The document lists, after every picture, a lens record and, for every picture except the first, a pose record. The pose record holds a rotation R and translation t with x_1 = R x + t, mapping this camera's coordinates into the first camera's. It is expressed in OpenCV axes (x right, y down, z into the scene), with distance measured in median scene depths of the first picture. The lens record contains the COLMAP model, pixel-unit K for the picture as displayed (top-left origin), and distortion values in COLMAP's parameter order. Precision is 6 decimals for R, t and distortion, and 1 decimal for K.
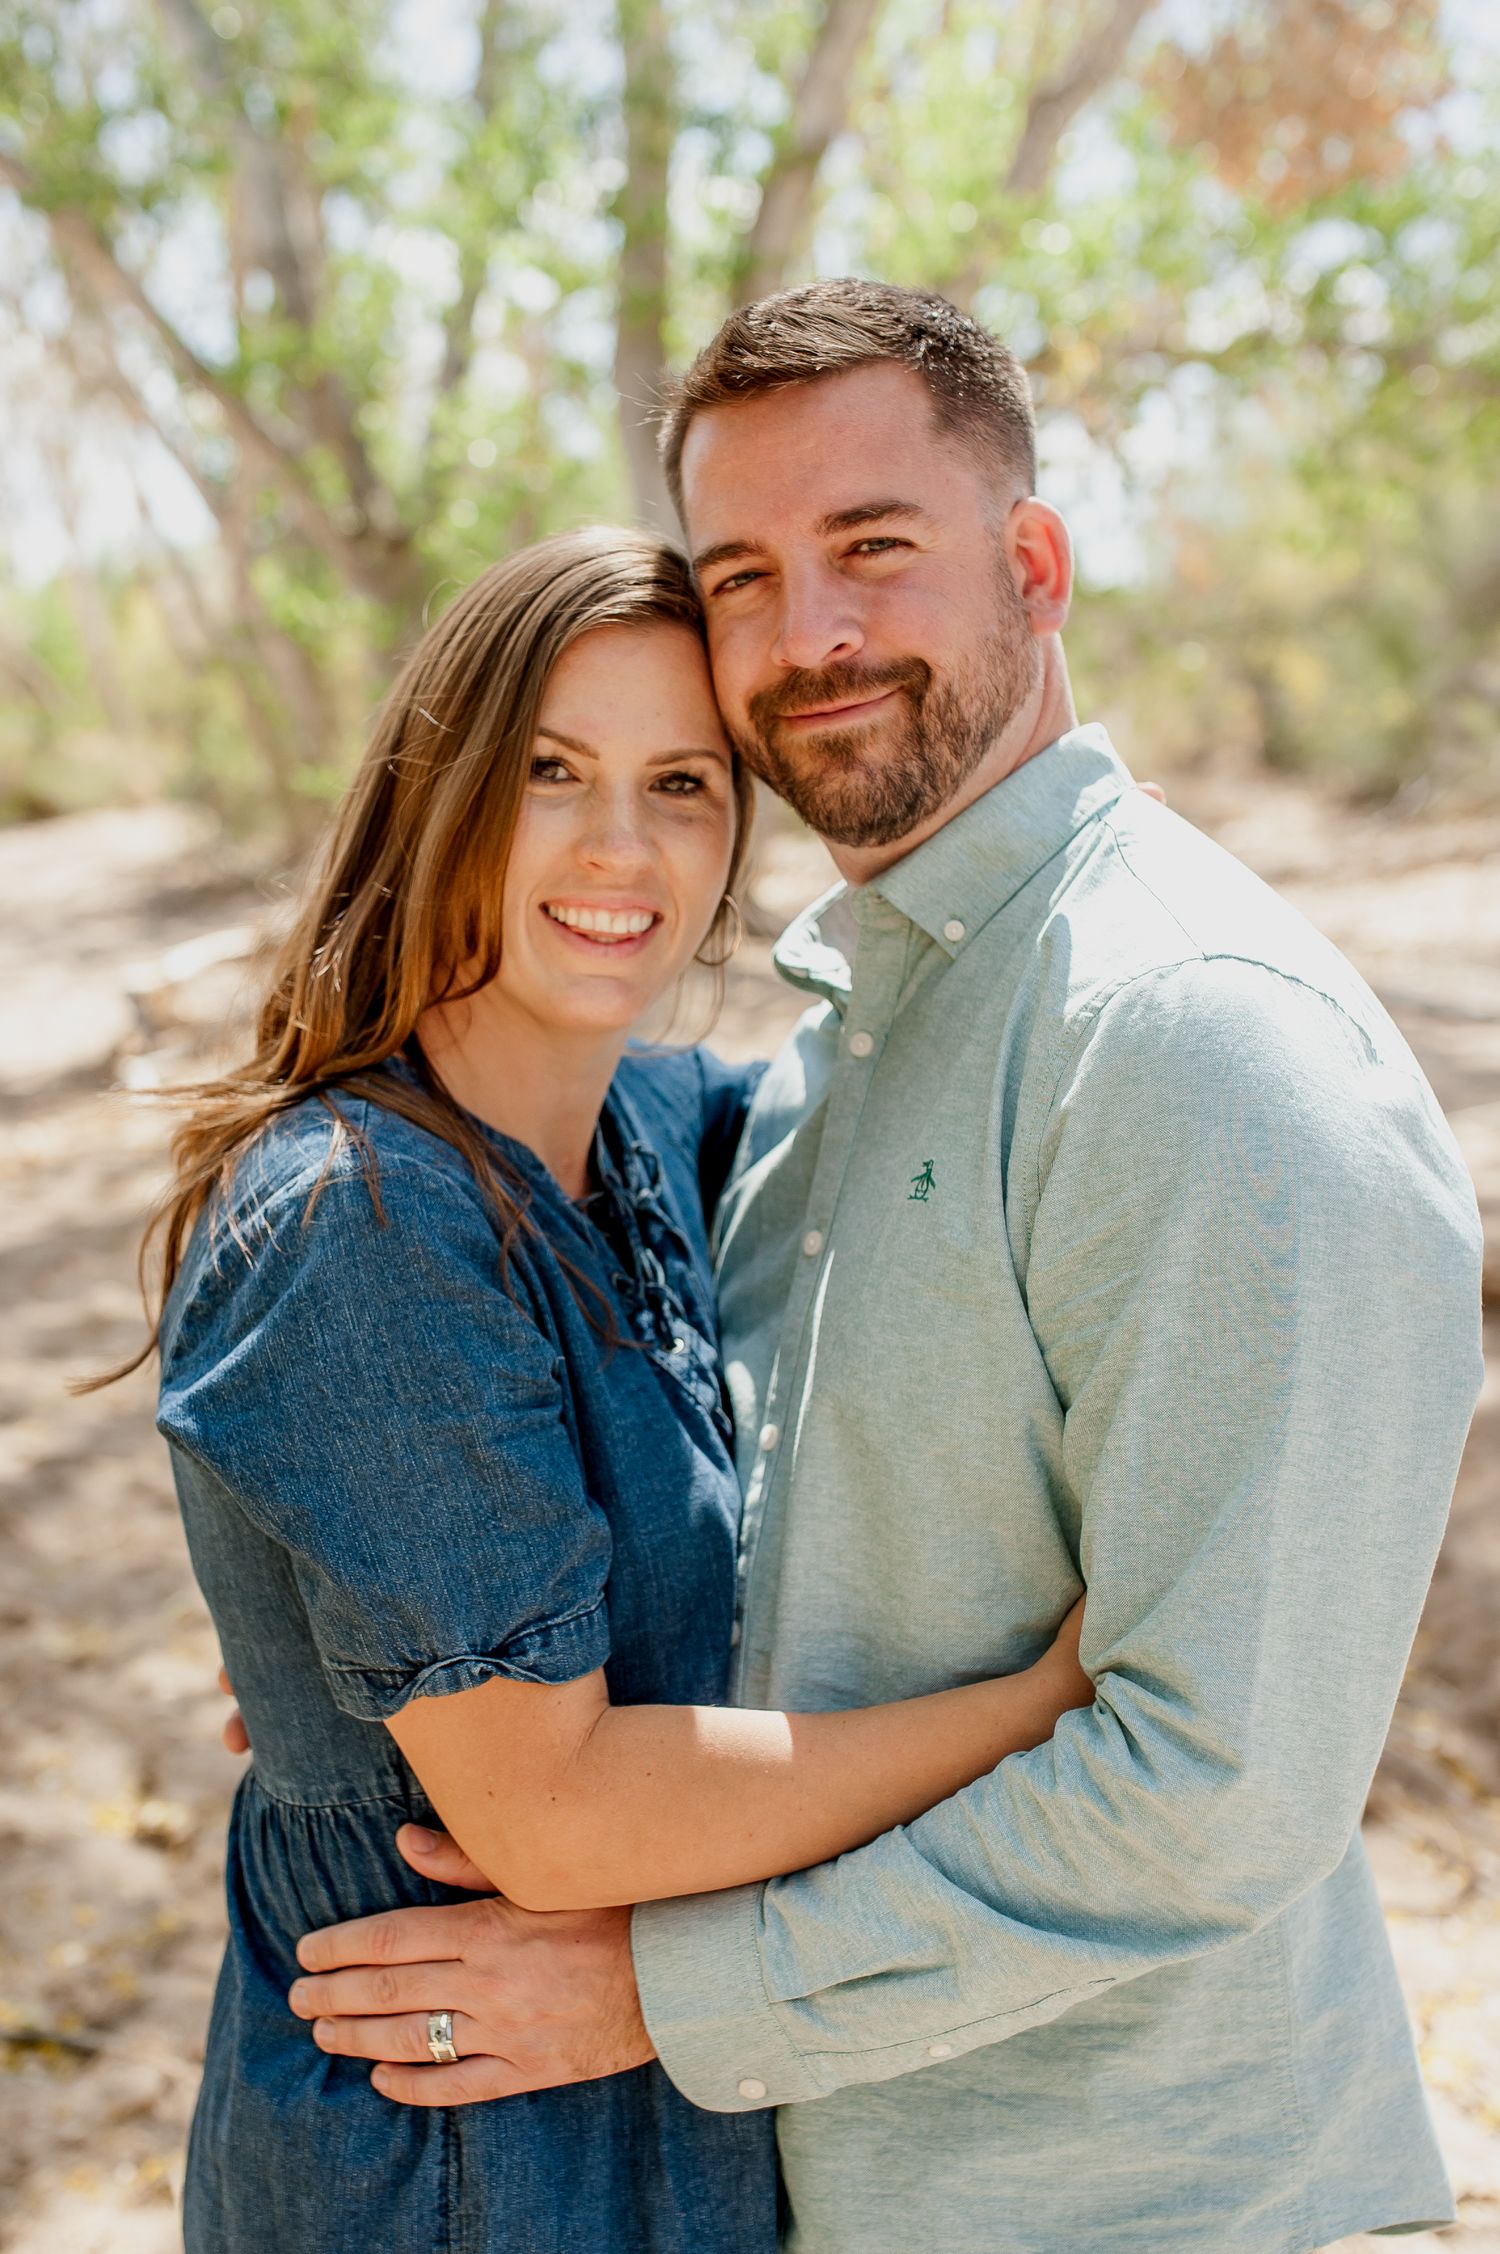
lens RADIAL K [[2769.9, 0, 620.0], [0, 2769.9, 943.4], [0, 0, 1]] dist [-0.039410, 0.045735]
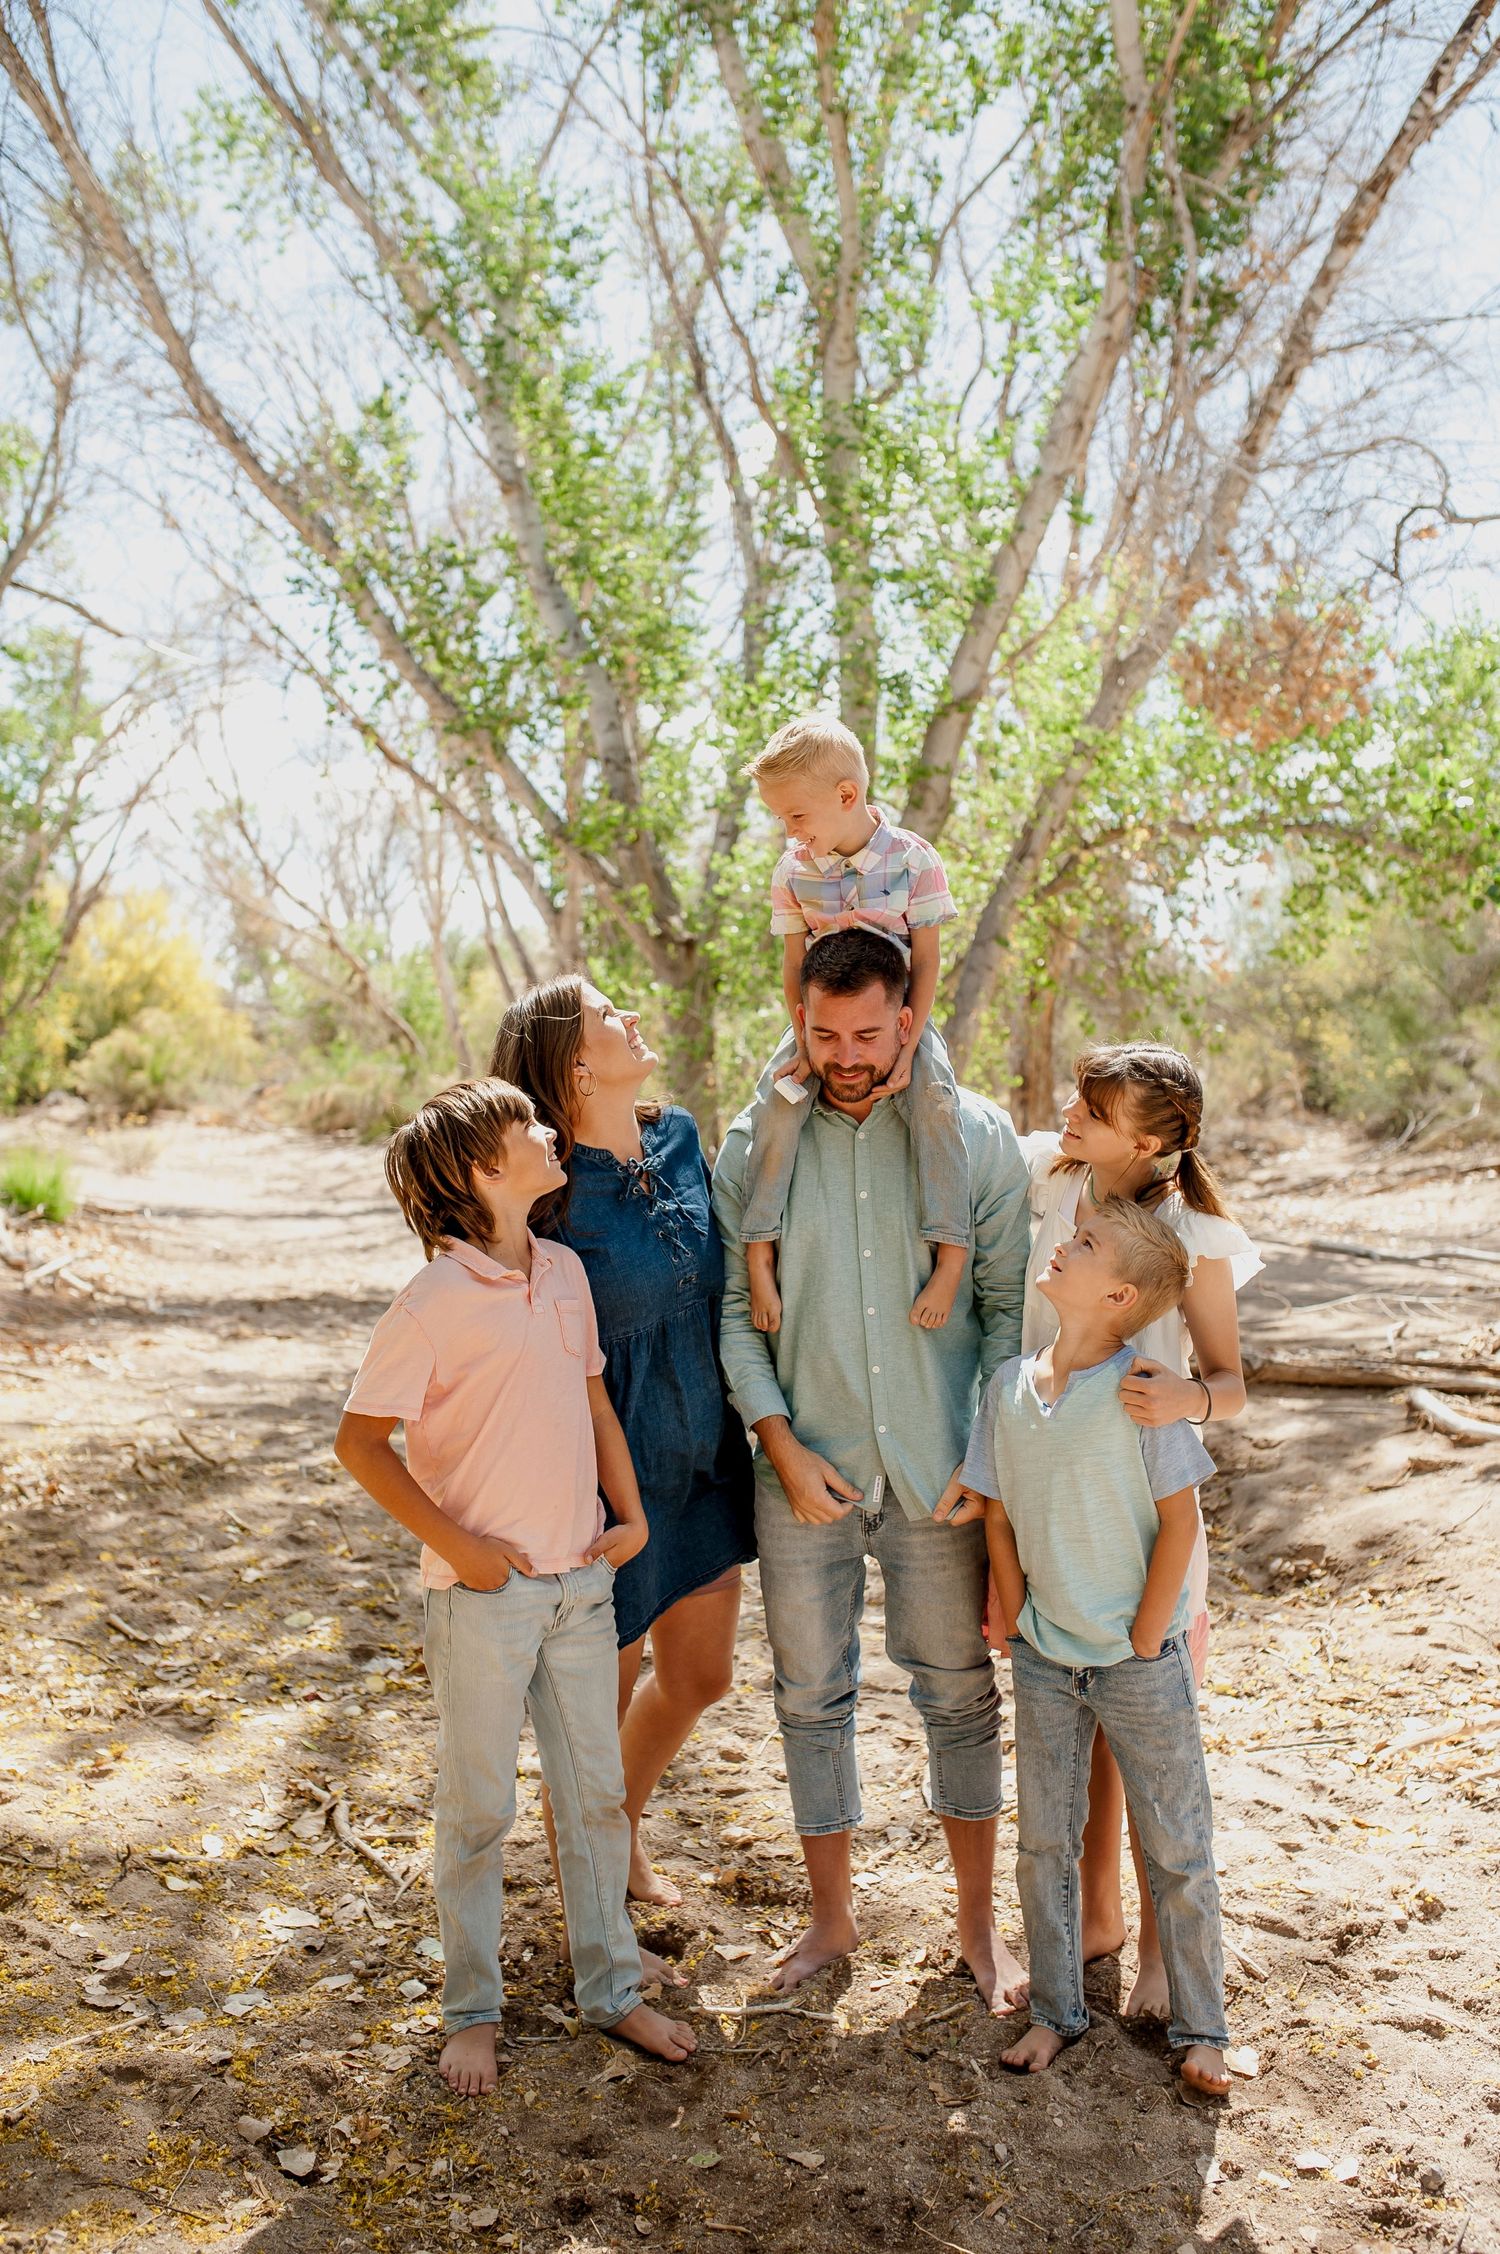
lens RADIAL K [[2208.9, 0, 750.0], [0, 2208.9, 1127.0], [0, 0, 1]] dist [-0.045744, 0.081958]
pose [[0.998999, 0.015105, -0.042107, 0.004661], [-0.017352, 0.998416, -0.053513, 0.015572], [0.041232, 0.054190, 0.997679, -0.183097]]
